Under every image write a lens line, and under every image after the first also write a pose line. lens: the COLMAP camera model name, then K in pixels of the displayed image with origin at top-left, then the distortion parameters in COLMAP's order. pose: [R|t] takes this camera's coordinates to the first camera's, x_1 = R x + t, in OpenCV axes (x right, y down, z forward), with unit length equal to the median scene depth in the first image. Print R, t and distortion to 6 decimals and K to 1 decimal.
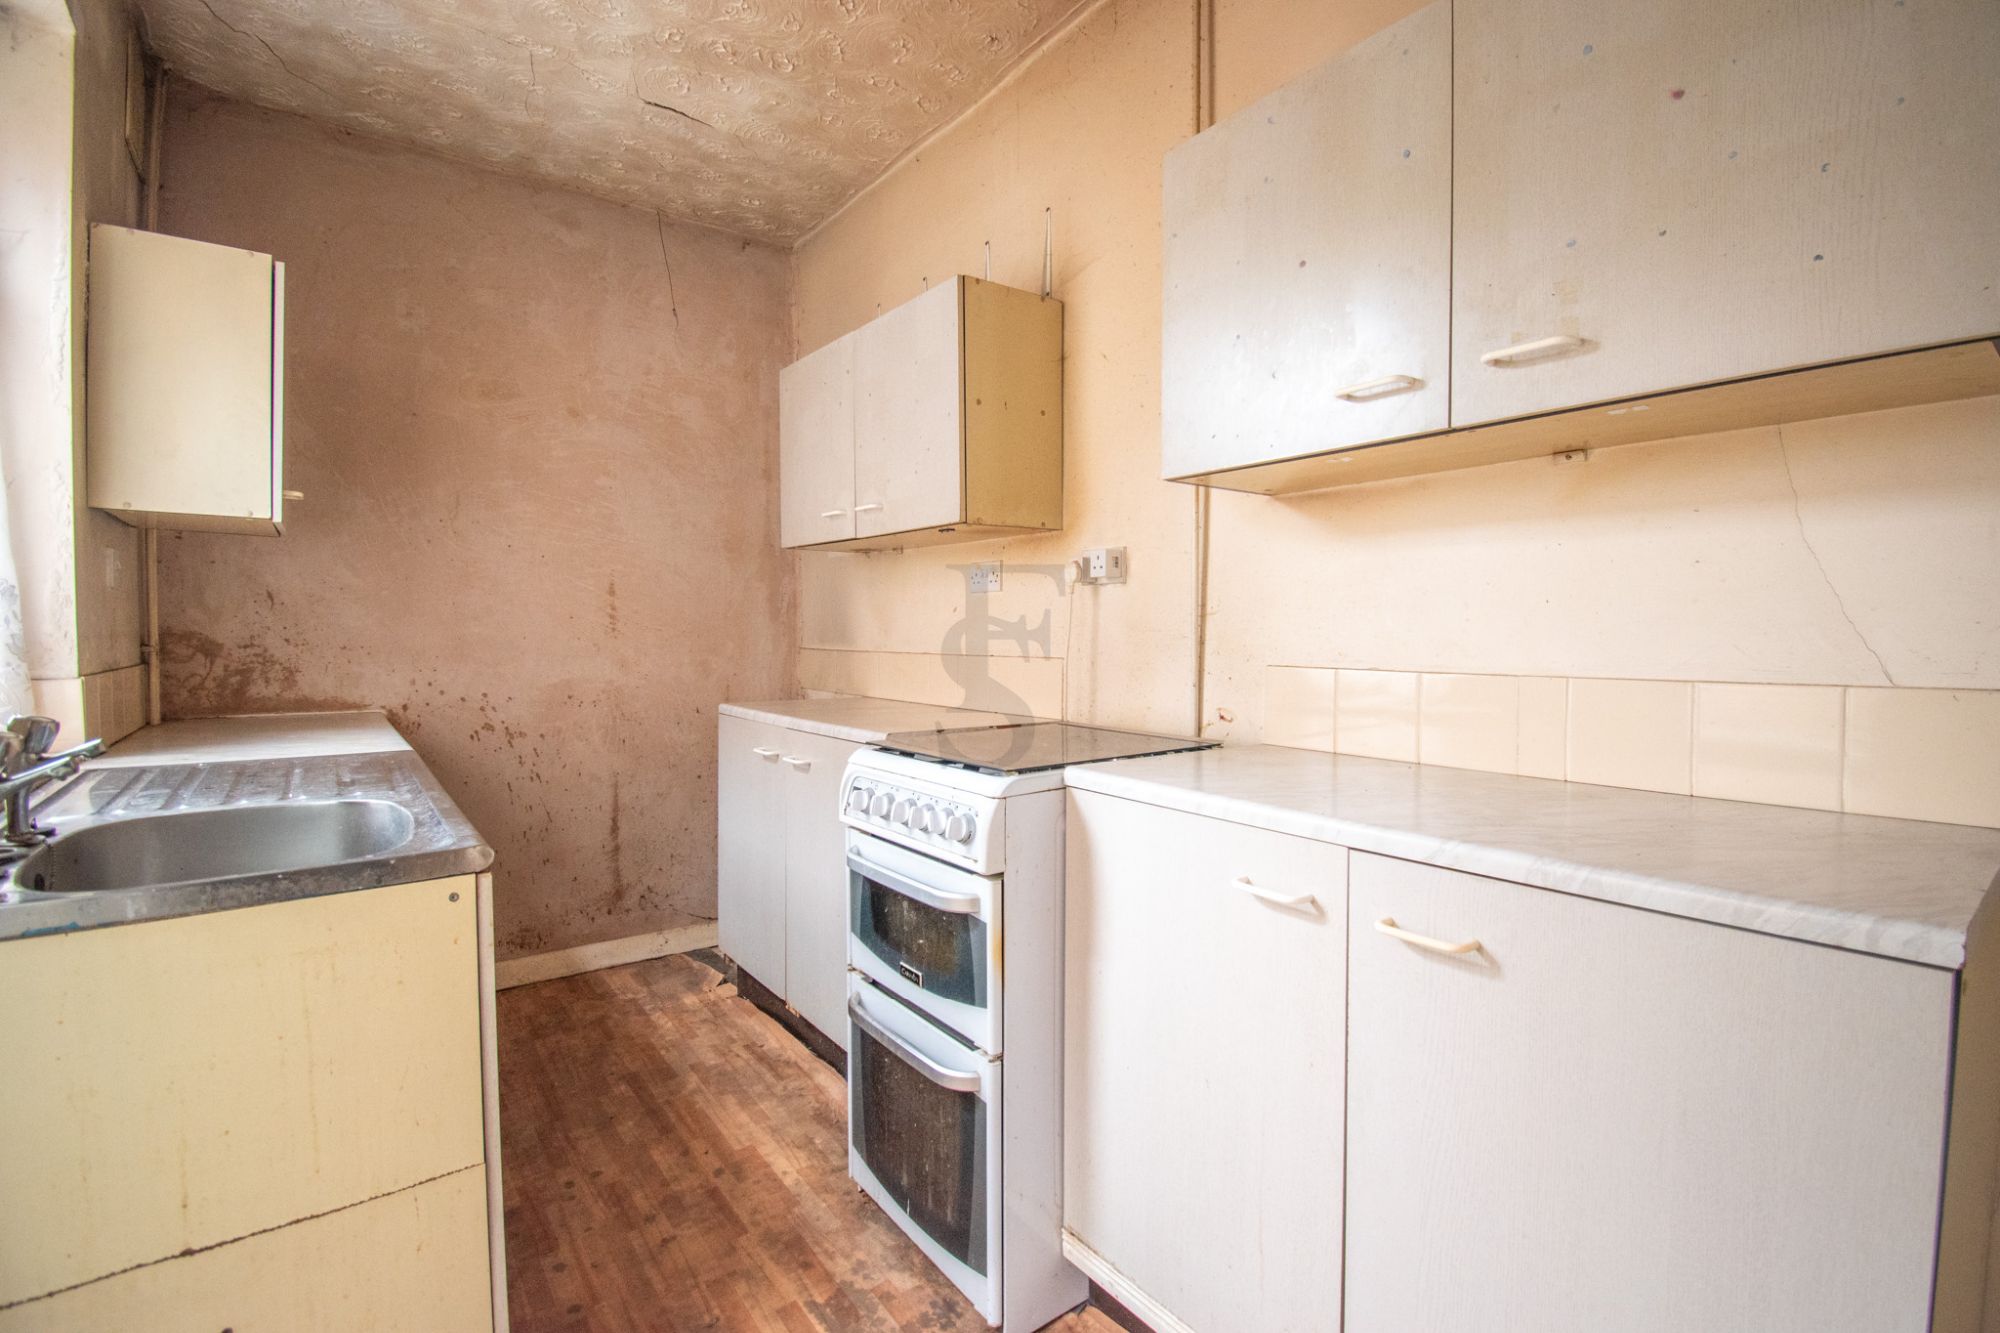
lens RADIAL K [[895.5, 0, 1001.8], [0, 895.5, 661.2], [0, 0, 1]] dist [0.035437, -0.032135]
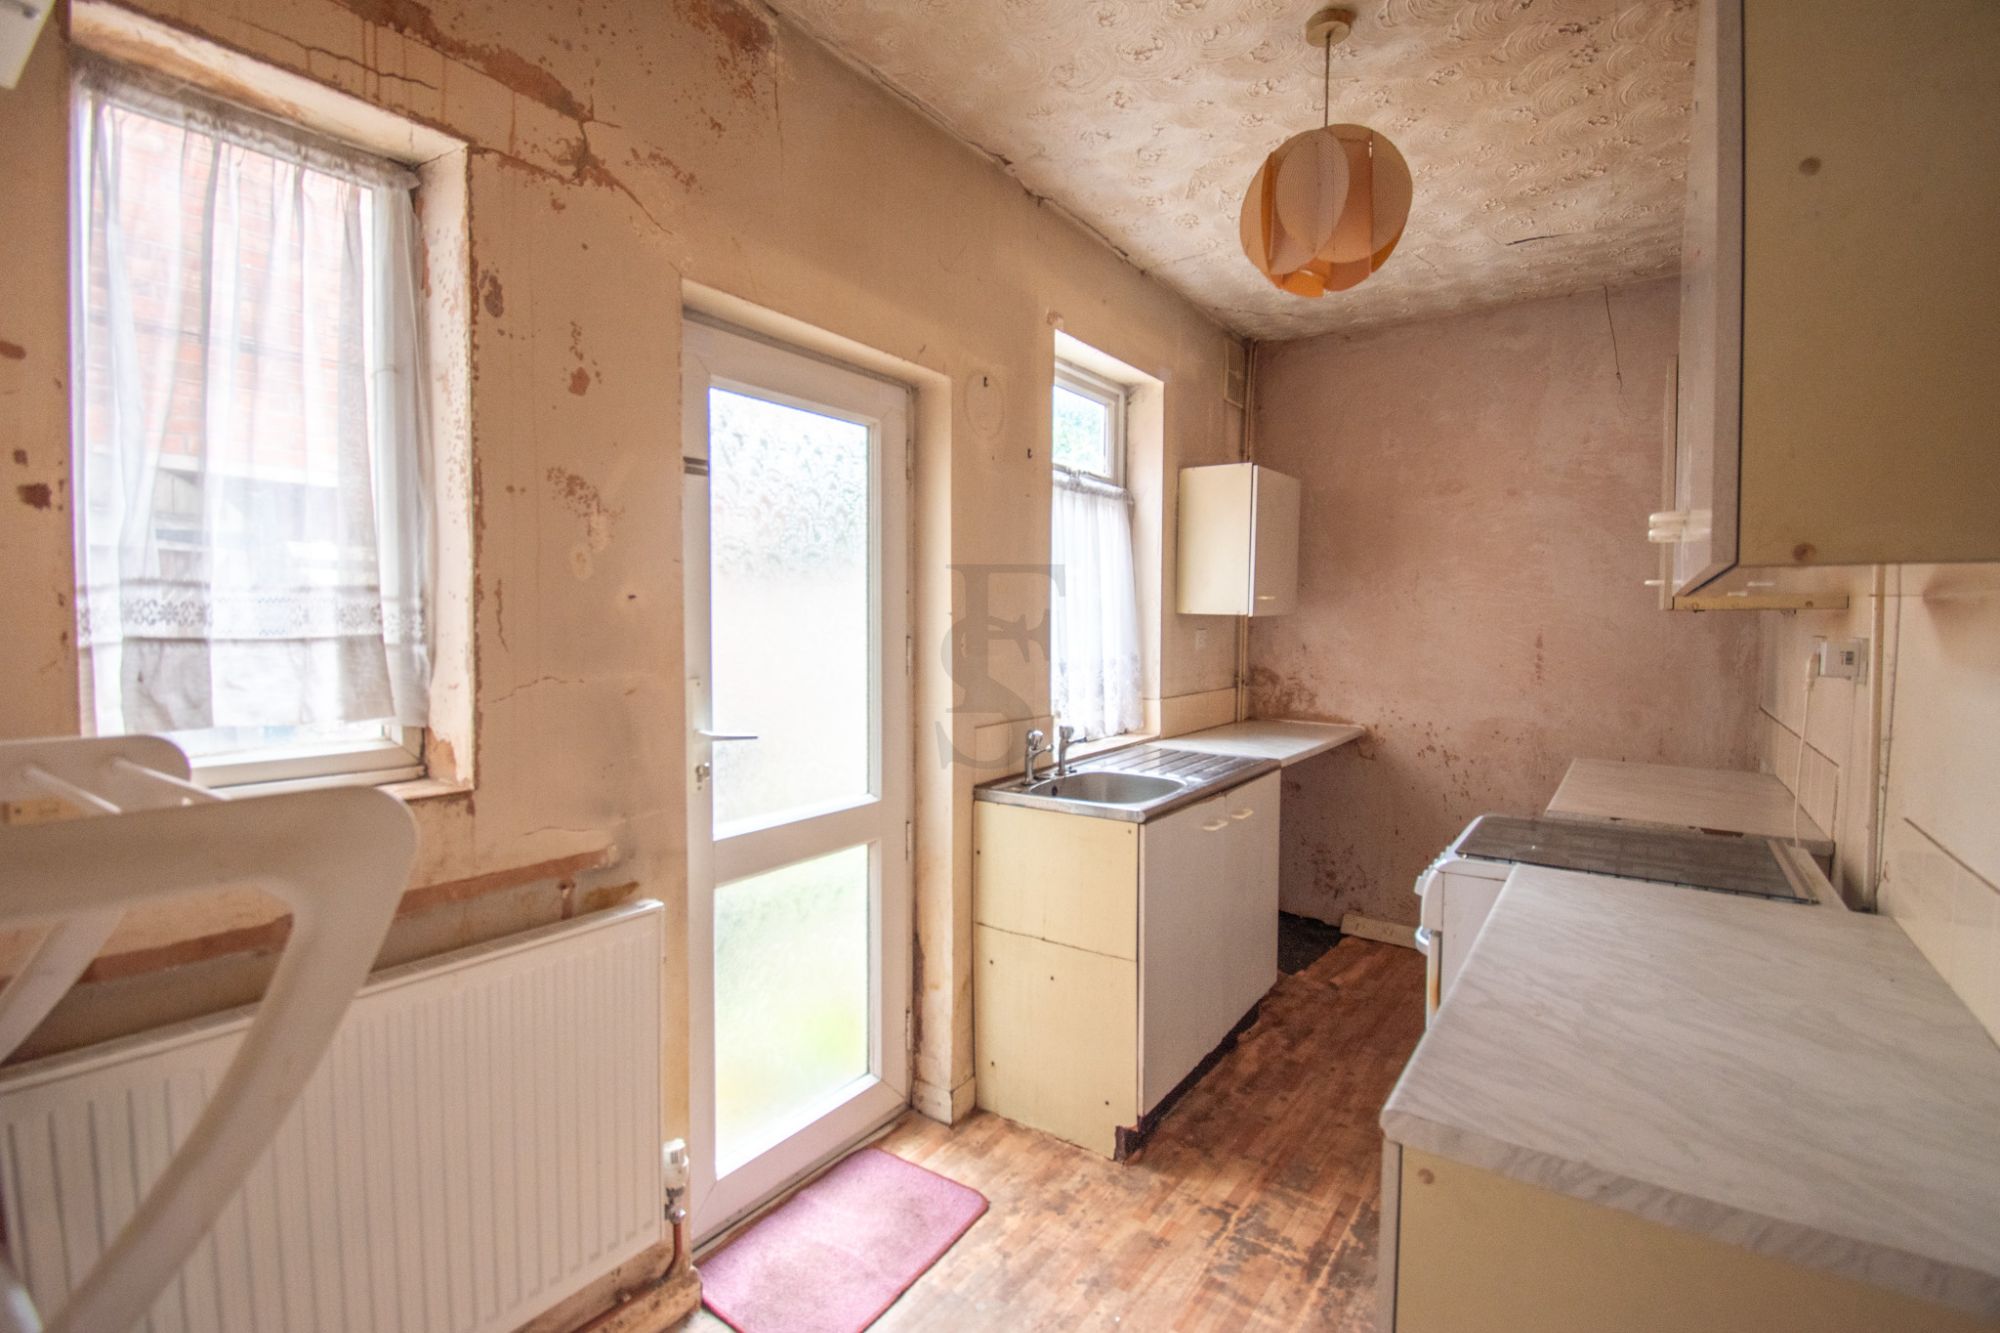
lens RADIAL K [[895.5, 0, 1001.8], [0, 895.5, 661.2], [0, 0, 1]] dist [0.035437, -0.032135]
pose [[0.292806, 0.047263, -0.955003, 0.507222], [-0.038273, 0.998556, 0.037684, -0.081383], [0.955406, 0.025517, 0.294192, 0.026899]]
